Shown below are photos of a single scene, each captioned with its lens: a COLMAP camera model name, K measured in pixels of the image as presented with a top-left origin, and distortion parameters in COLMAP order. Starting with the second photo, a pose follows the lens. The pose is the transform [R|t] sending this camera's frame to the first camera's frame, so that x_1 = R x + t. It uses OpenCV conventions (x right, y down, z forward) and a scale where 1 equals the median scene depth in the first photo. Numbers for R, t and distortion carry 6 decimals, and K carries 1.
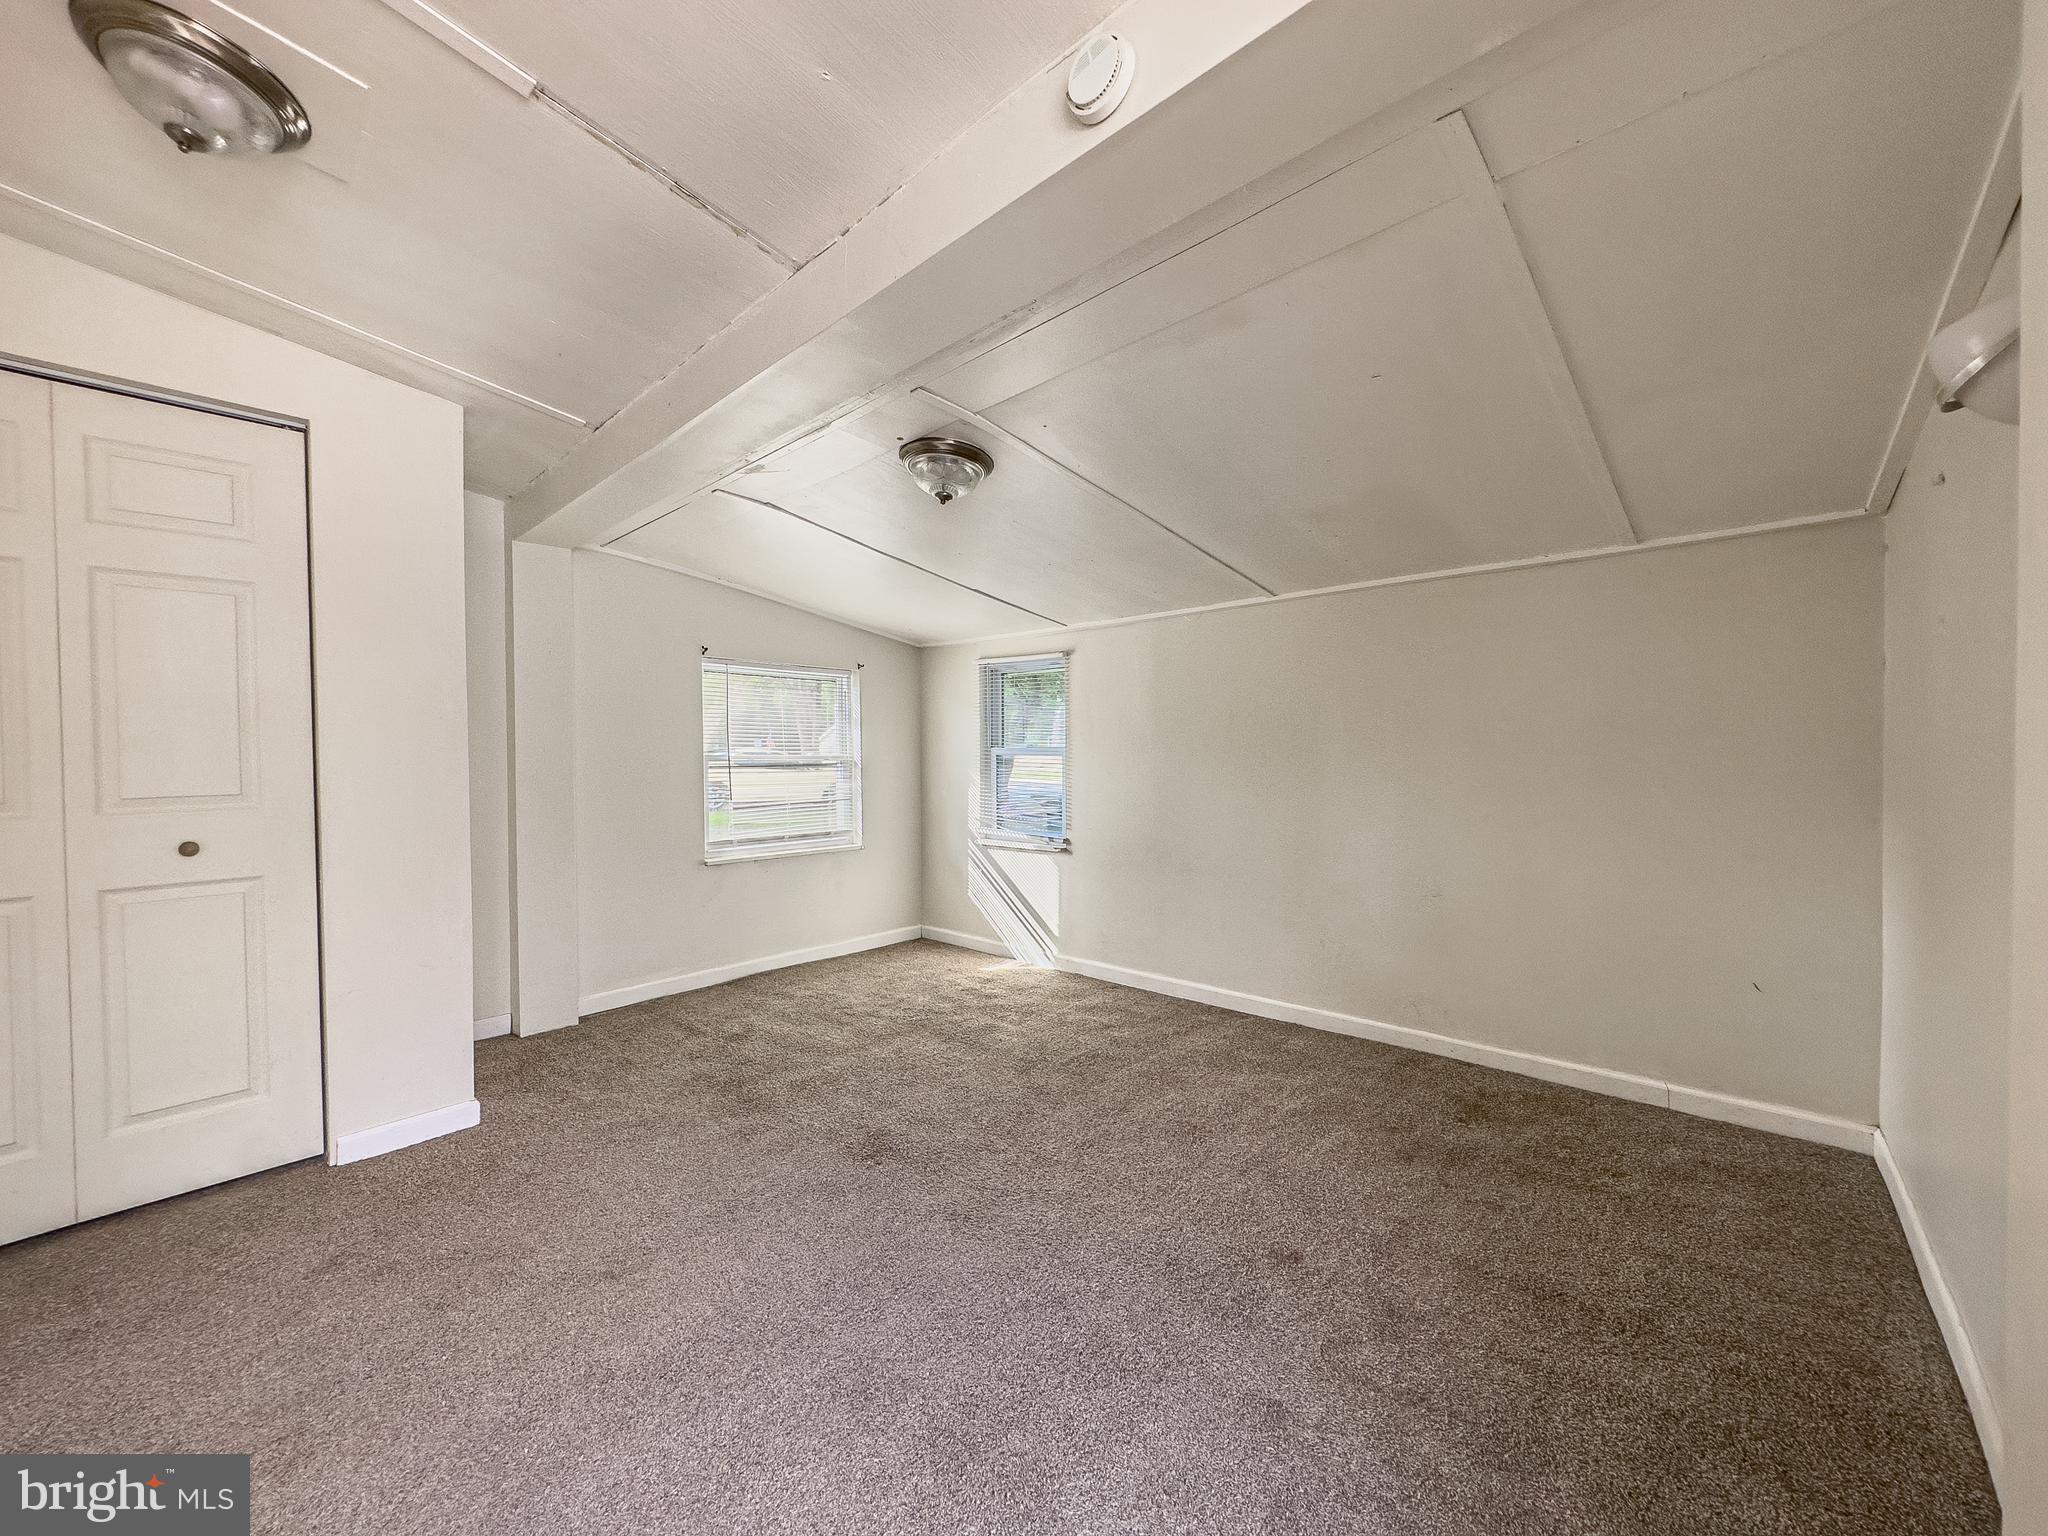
lens RADIAL K [[819.7, 0, 1022.6], [0, 819.7, 768.8], [0, 0, 1]] dist [-0.001899, -0.000237]
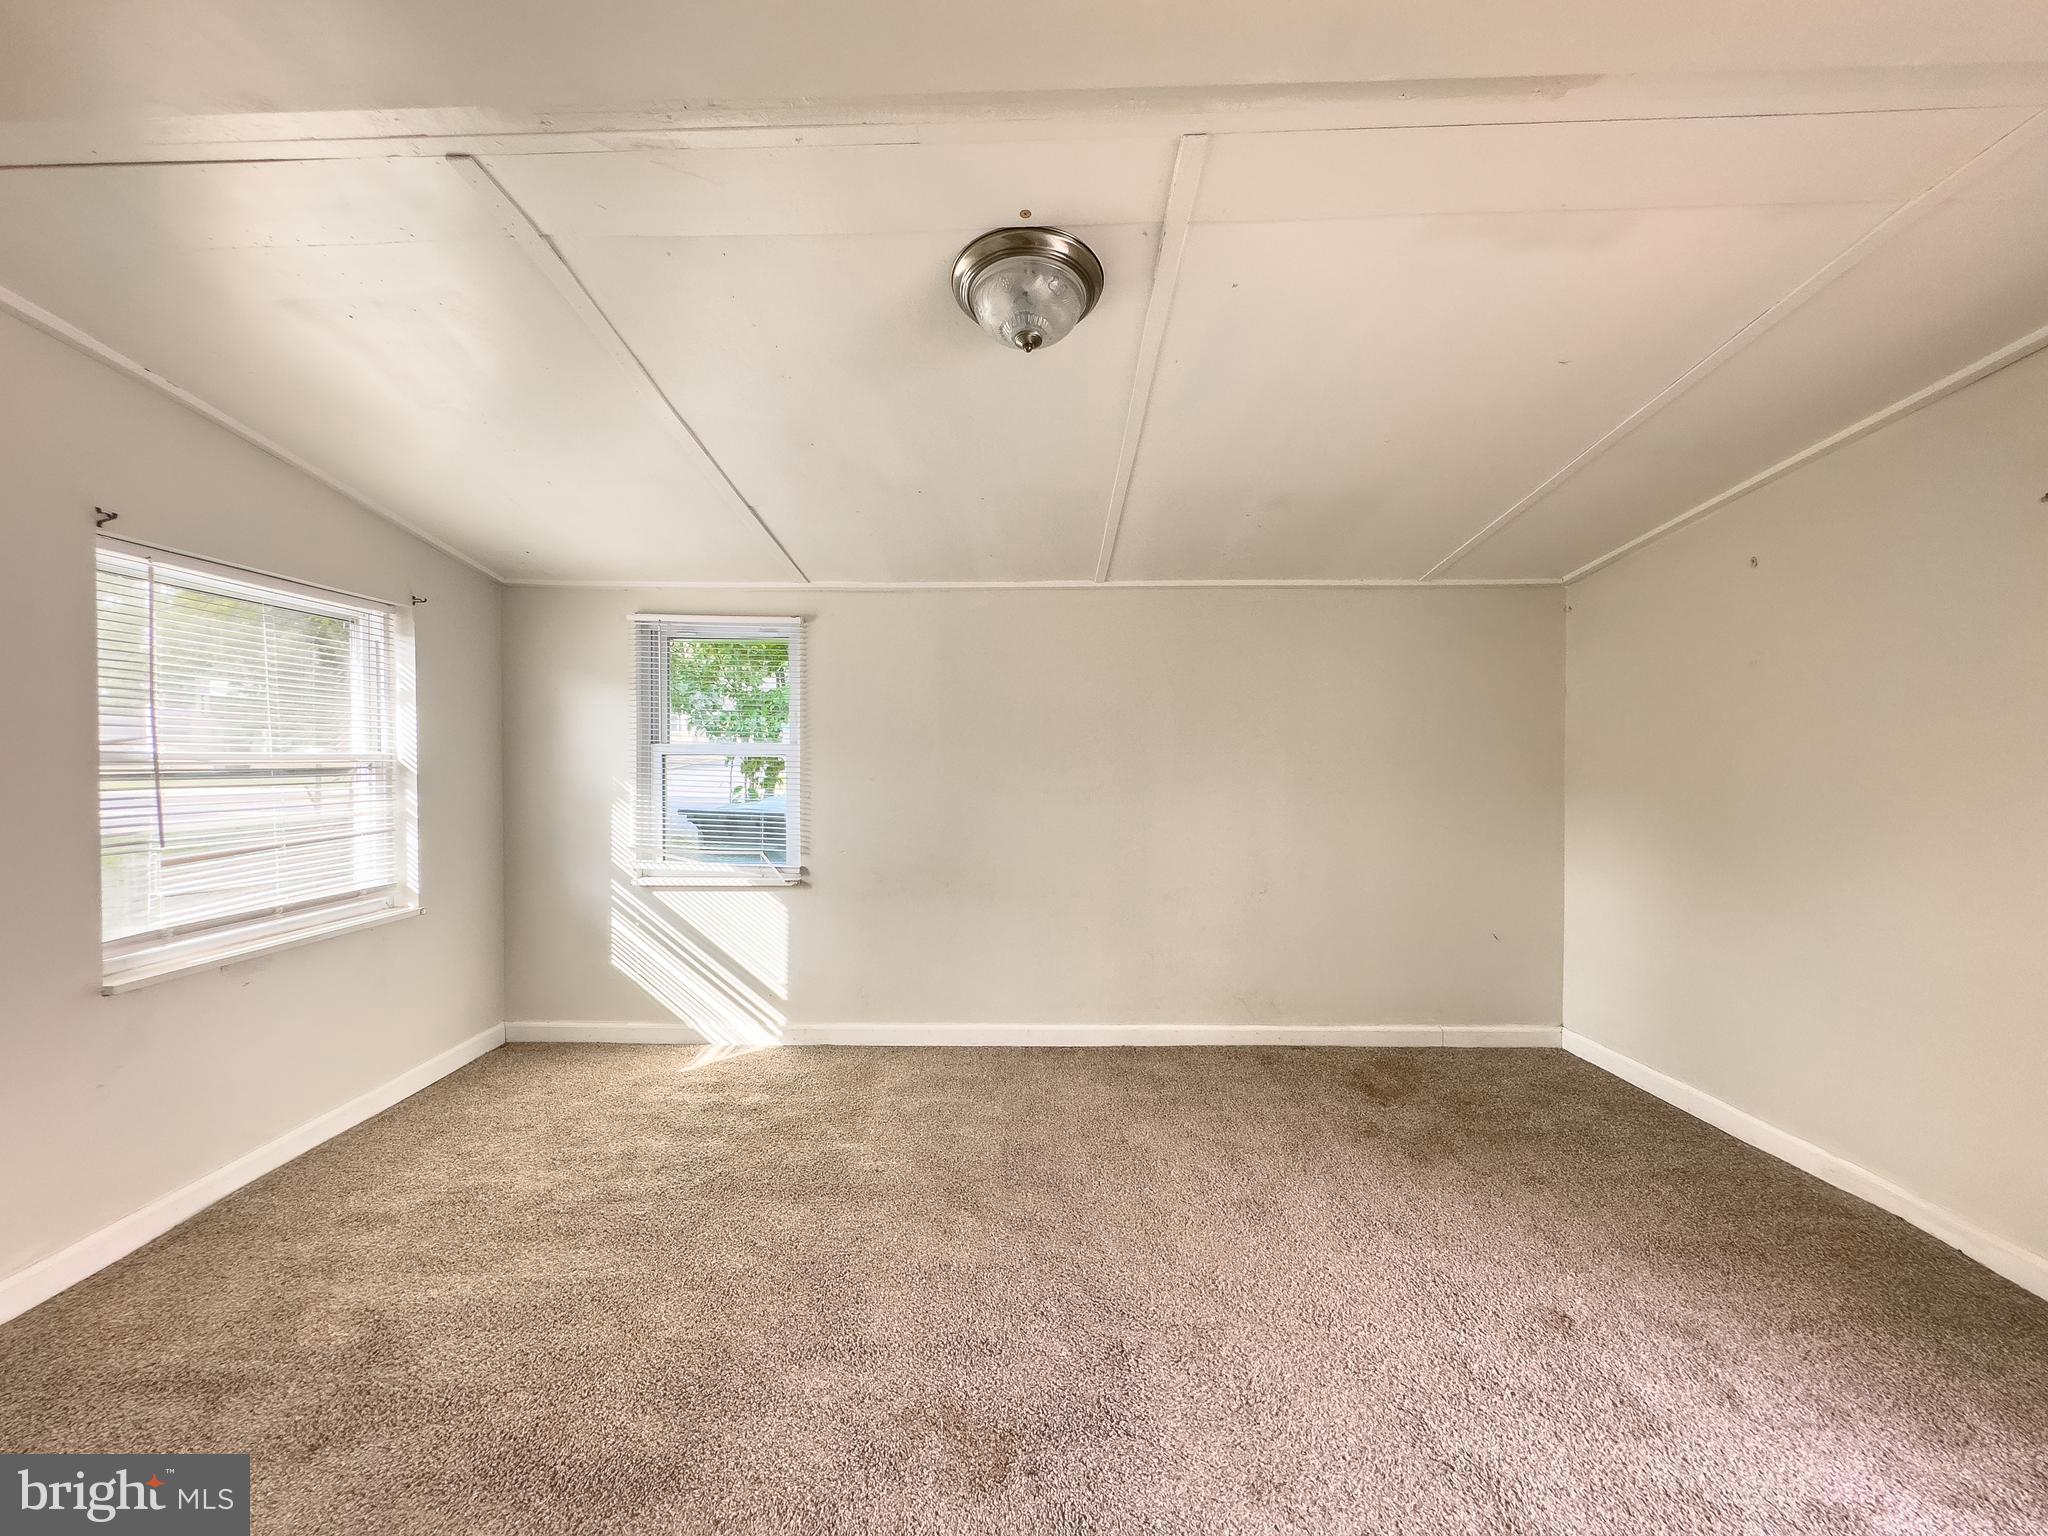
lens RADIAL K [[819.7, 0, 1028.5], [0, 819.7, 765.2], [0, 0, 1]] dist [-0.001899, -0.000237]
pose [[0.741056, -0.002622, 0.671439, -0.311341], [0.008339, 0.999951, -0.005299, -0.001981], [-0.671392, 0.009526, 0.741041, 0.323751]]
